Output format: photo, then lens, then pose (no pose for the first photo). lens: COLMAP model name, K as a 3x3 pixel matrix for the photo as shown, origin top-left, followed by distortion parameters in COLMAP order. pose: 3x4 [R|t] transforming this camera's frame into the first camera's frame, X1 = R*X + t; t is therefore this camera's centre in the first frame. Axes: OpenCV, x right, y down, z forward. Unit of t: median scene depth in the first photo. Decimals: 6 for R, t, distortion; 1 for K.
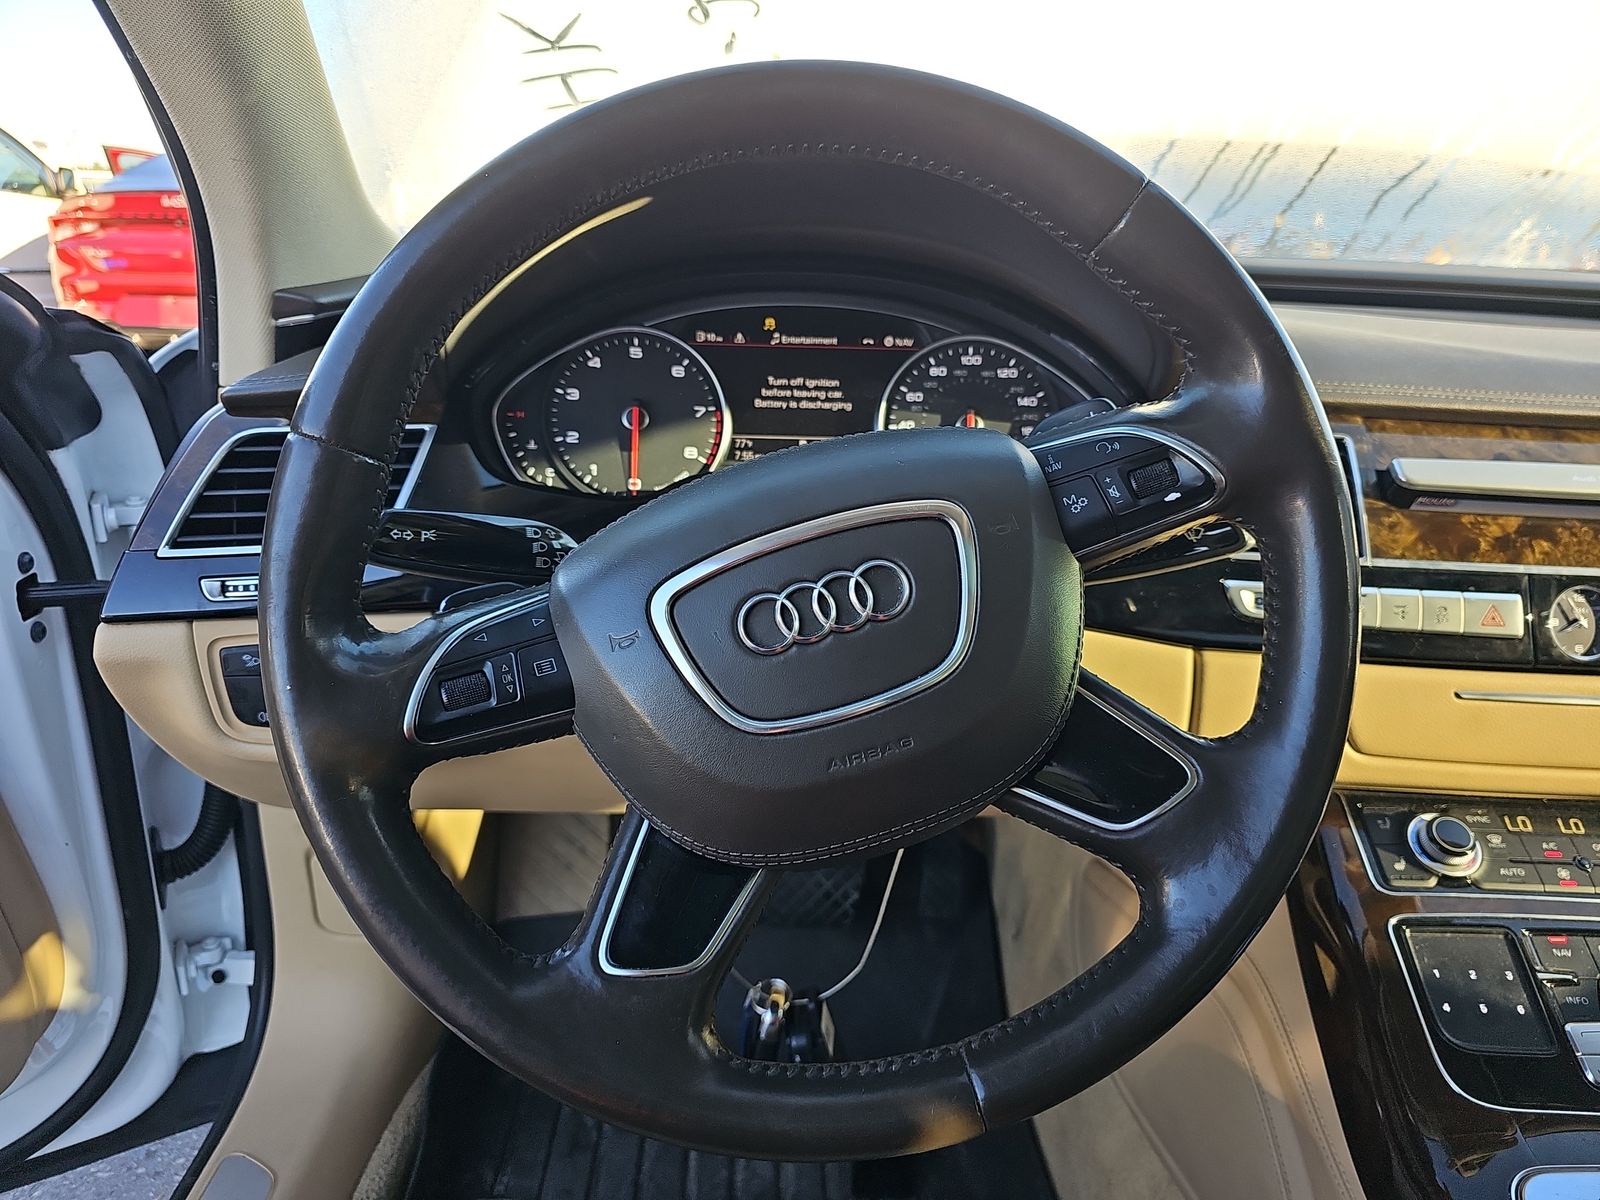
lens RADIAL K [[1058.9, 0, 796.7], [0, 1058.9, 626.2], [0, 0, 1]] dist [0.034591, -0.027403]
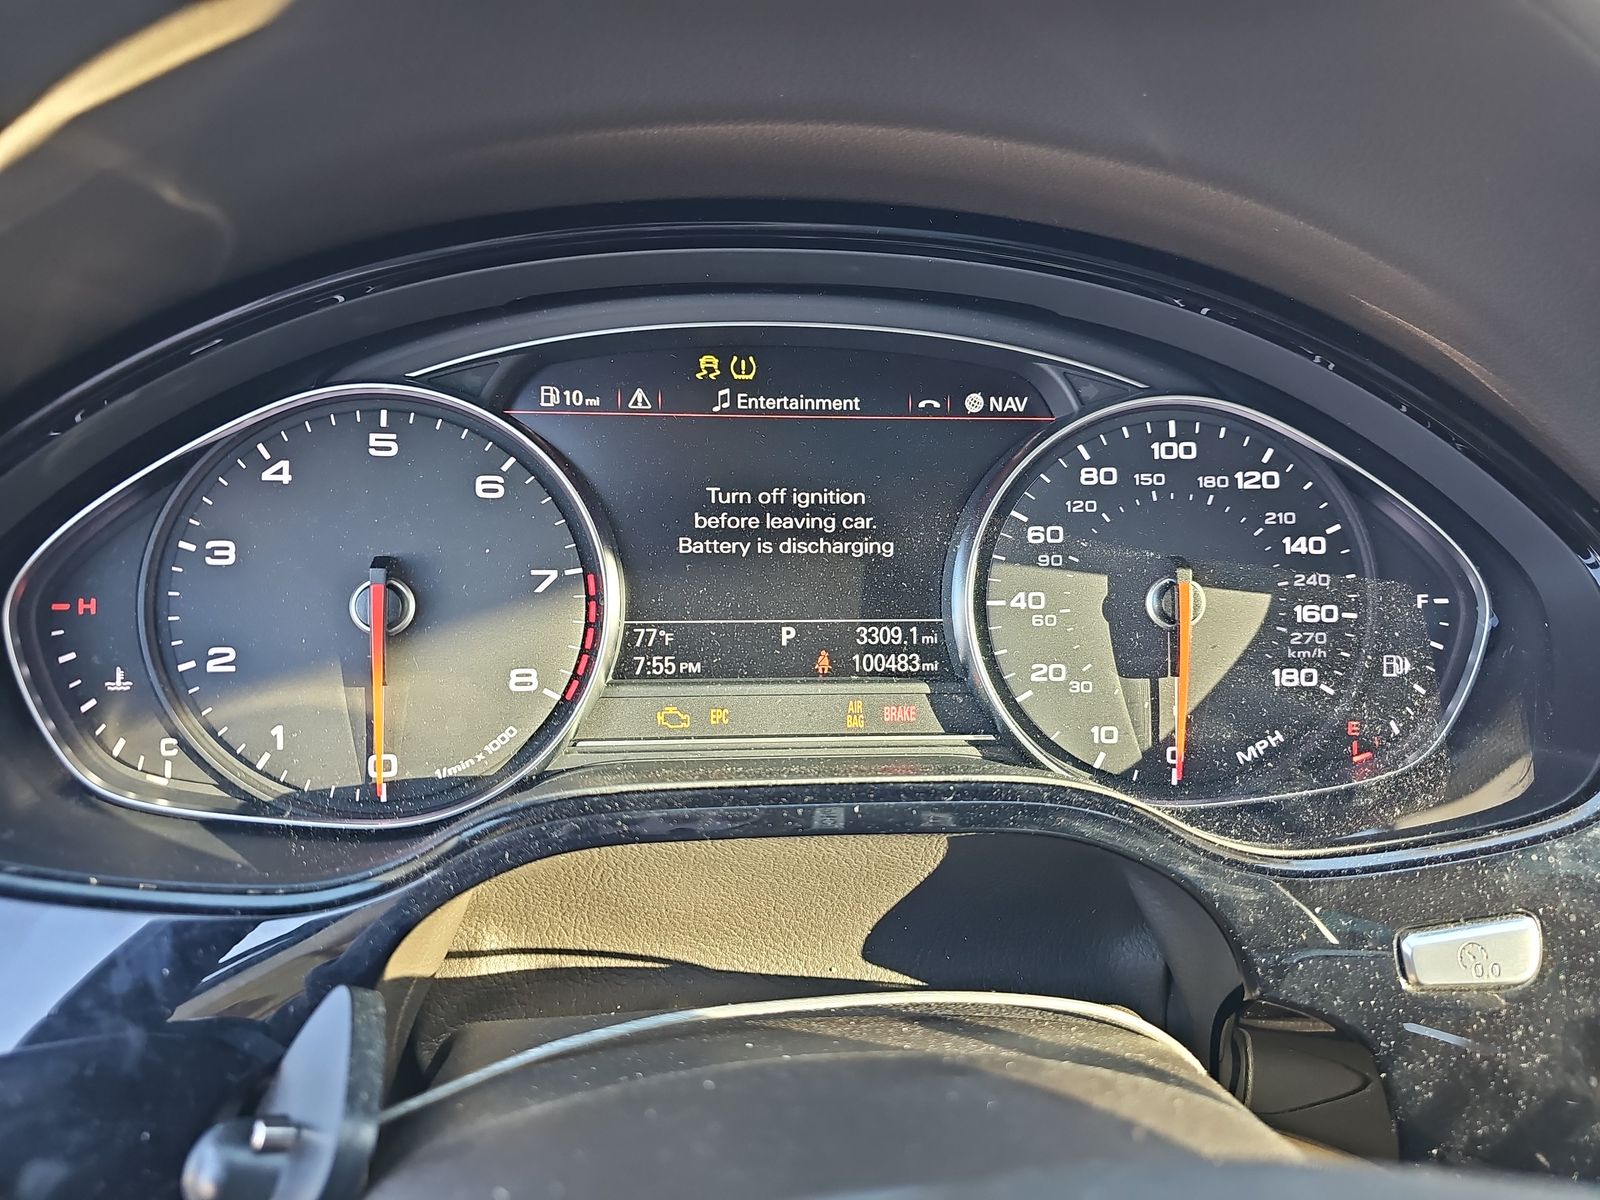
lens RADIAL K [[1058.9, 0, 790.6], [0, 1058.9, 597.4], [0, 0, 1]] dist [0.034591, -0.027403]
pose [[0.998628, -0.018243, 0.049076, -0.014975], [0.017981, 0.999822, 0.005776, -0.196696], [-0.049172, -0.004886, 0.998778, 0.575099]]
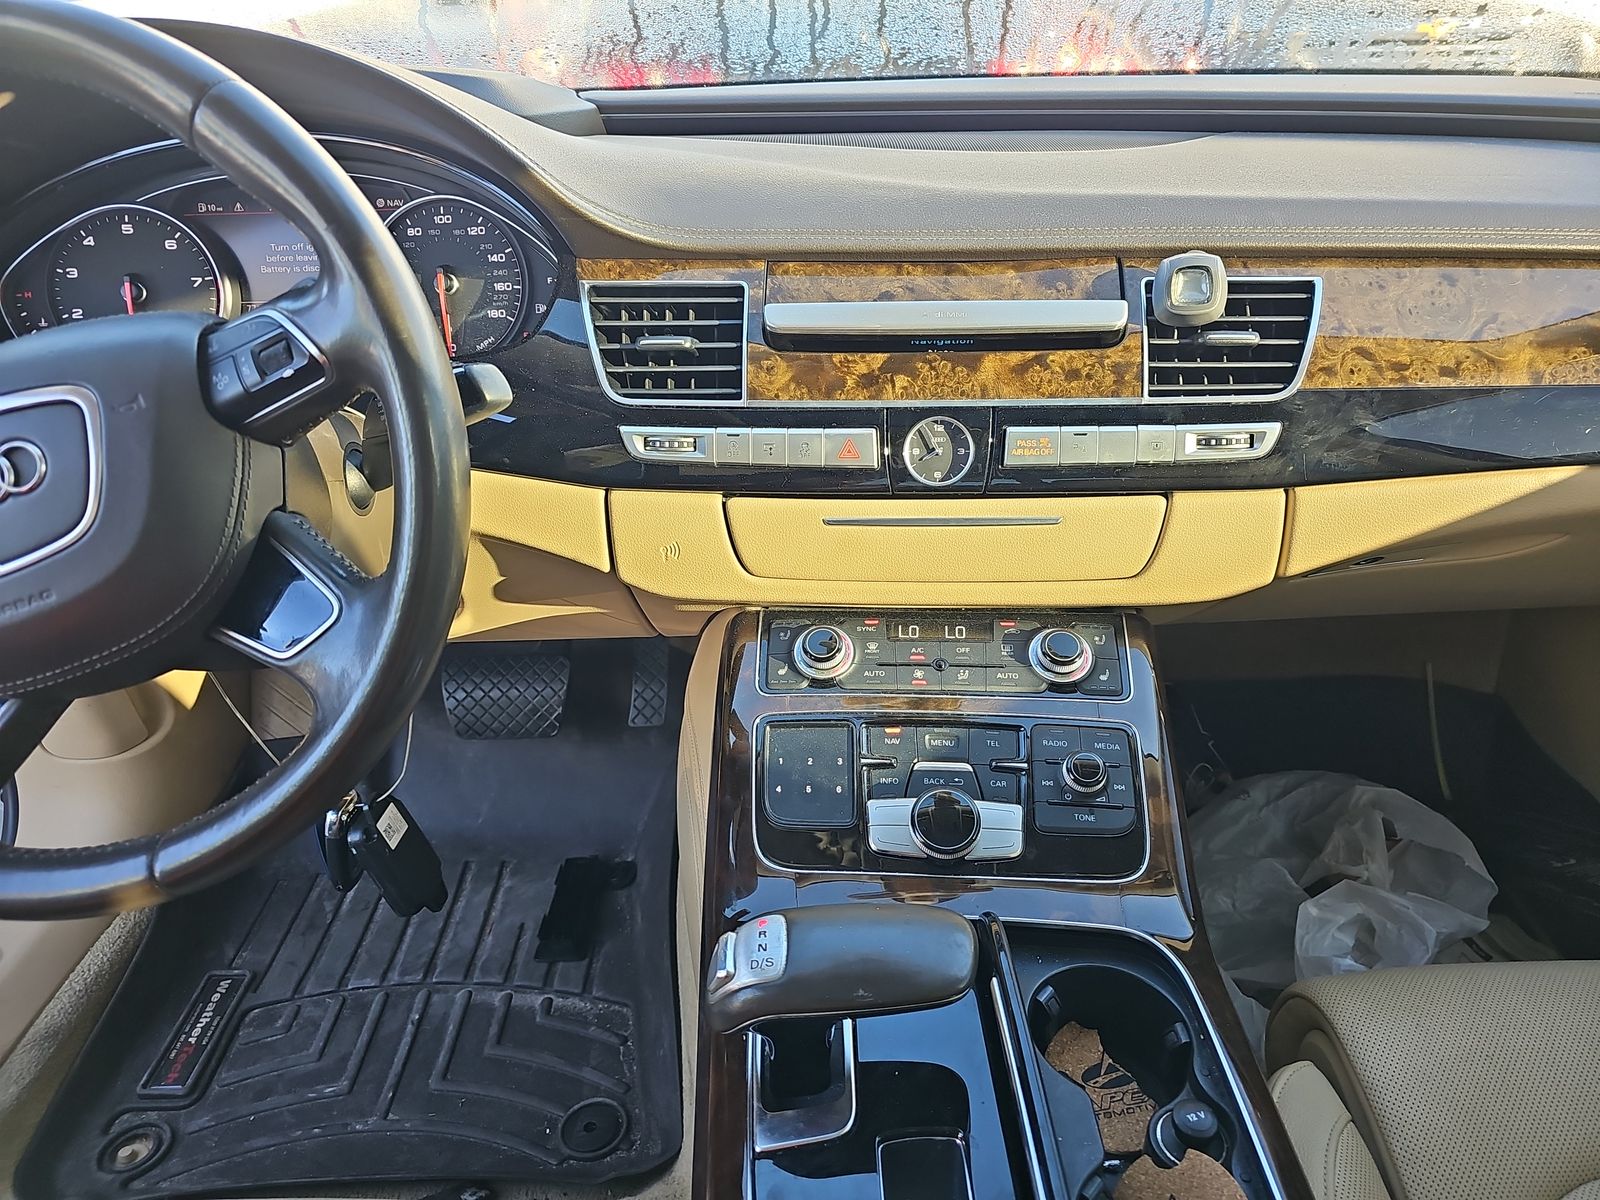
lens RADIAL K [[1058.9, 0, 806.3], [0, 1058.9, 608.5], [0, 0, 1]] dist [0.034591, -0.027403]
pose [[0.998025, -0.038188, -0.049878, 0.567608], [0.045583, 0.986591, 0.156717, -0.017621], [0.043225, -0.158682, 0.986383, -0.096216]]
